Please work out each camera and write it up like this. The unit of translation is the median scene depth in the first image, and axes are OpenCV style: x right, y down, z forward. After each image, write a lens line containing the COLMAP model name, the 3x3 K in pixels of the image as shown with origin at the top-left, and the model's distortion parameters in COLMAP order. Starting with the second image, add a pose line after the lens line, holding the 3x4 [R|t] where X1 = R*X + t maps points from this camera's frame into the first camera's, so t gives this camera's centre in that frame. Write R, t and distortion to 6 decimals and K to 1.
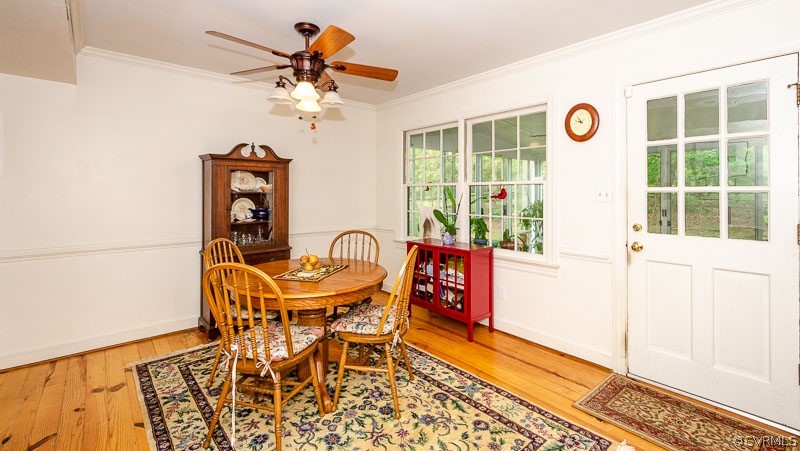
lens RADIAL K [[367.8, 0, 406.2], [0, 367.8, 191.8], [0, 0, 1]] dist [0.013310, 0.000094]
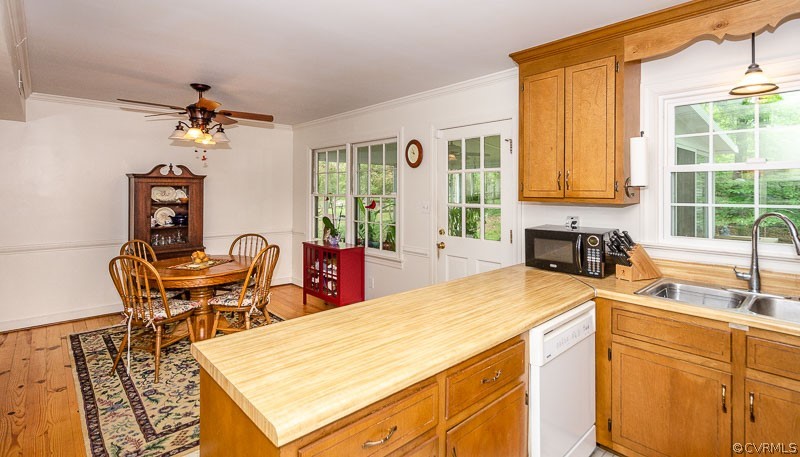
lens RADIAL K [[406.8, 0, 414.0], [0, 406.8, 187.3], [0, 0, 1]] dist [0.014830, -0.001699]
pose [[0.999424, 0.004611, 0.033613, 0.435129], [-0.004475, 0.999981, -0.004125, -0.060522], [-0.033631, 0.003972, 0.999426, -0.496804]]
